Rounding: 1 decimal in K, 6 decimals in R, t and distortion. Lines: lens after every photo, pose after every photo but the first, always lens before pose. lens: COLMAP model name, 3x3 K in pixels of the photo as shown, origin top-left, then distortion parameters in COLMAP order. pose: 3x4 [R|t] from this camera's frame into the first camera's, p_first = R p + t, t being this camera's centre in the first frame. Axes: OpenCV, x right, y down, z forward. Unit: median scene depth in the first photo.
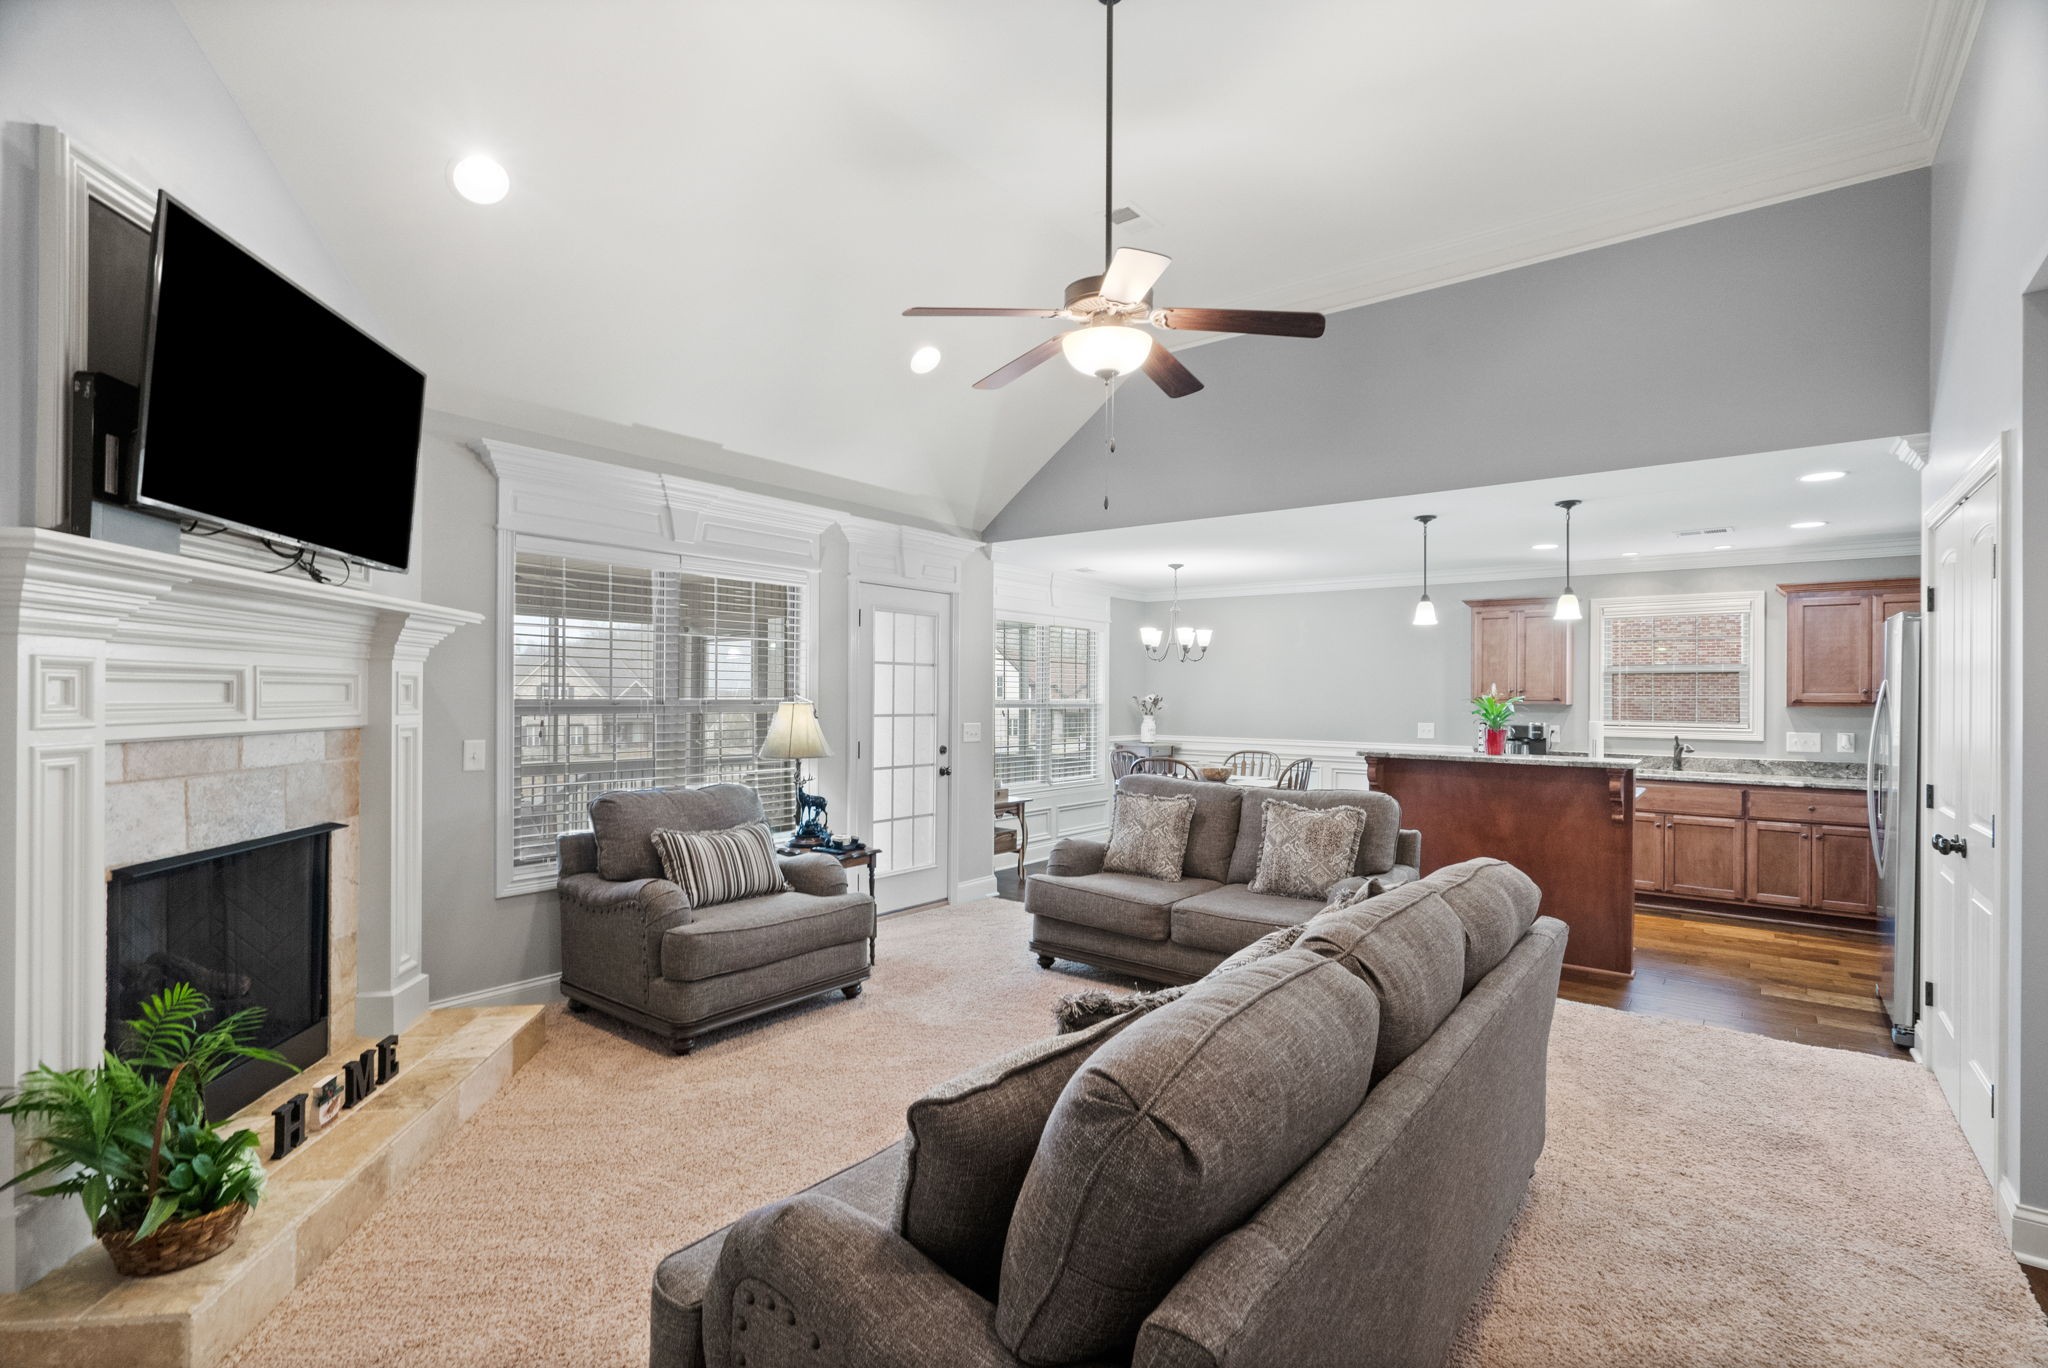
lens RADIAL K [[975.5, 0, 1012.3], [0, 975.5, 686.8], [0, 0, 1]] dist [0.001912, -0.000356]
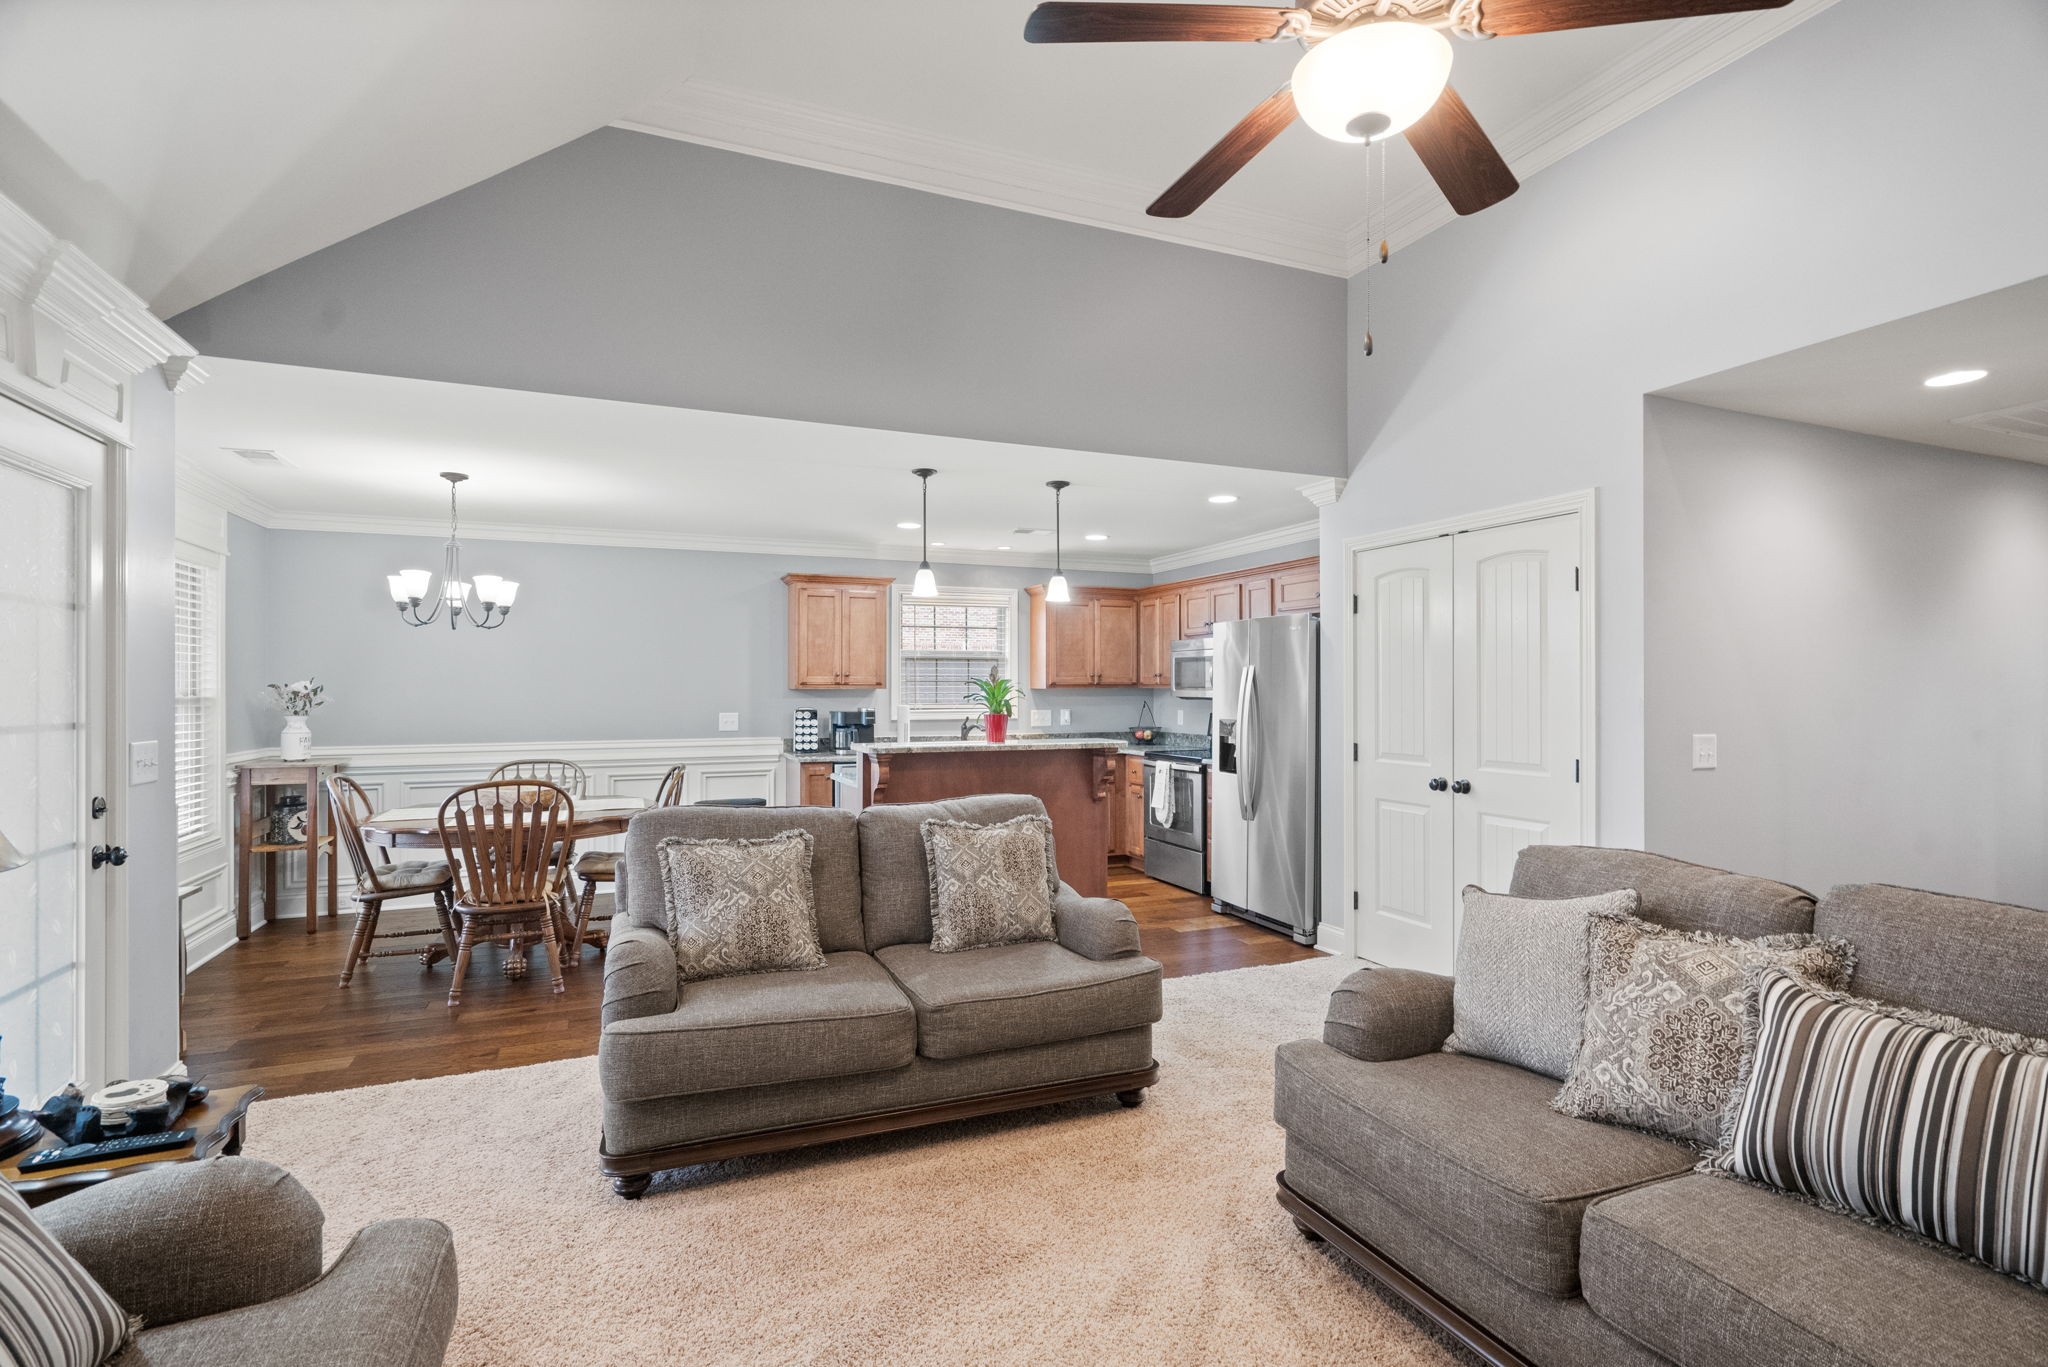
lens RADIAL K [[975.5, 0, 1035.9], [0, 975.5, 677.3], [0, 0, 1]] dist [0.001912, -0.000356]
pose [[0.476007, 0.001436, 0.879440, -0.276598], [-0.001868, 0.999998, -0.000622, 0.007978], [-0.879439, -0.001347, 0.476009, 0.479979]]
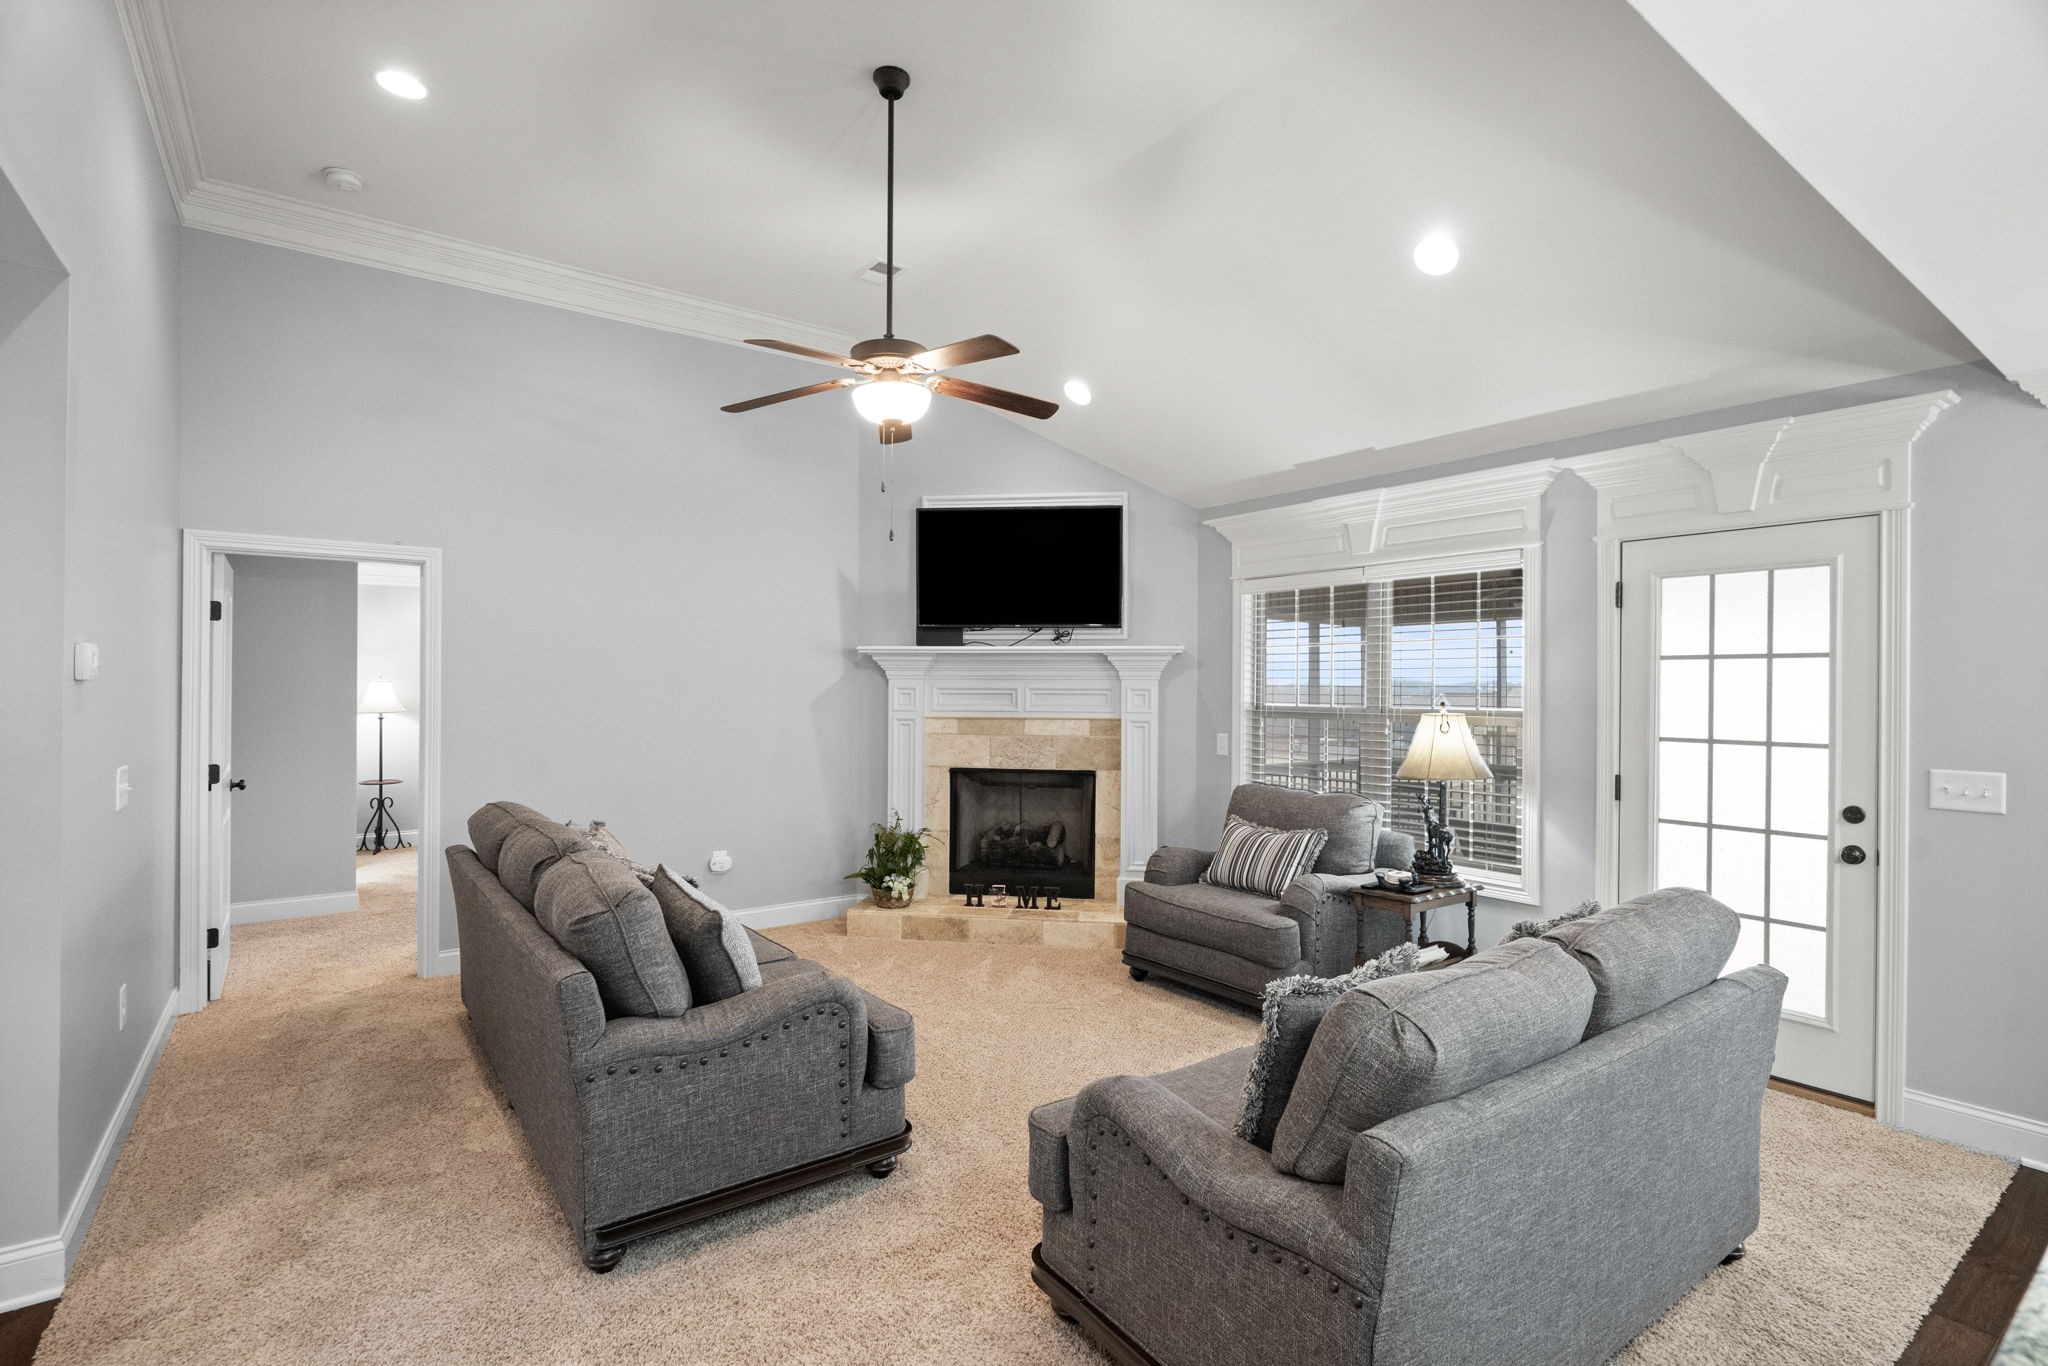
lens RADIAL K [[975.5, 0, 1022.5], [0, 975.5, 671.0], [0, 0, 1]] dist [0.001912, -0.000356]
pose [[-0.281012, -0.025711, -0.959360, 0.618686], [-0.000382, 0.999644, -0.026678, 0.001547], [0.959704, -0.007131, -0.280921, 0.790698]]
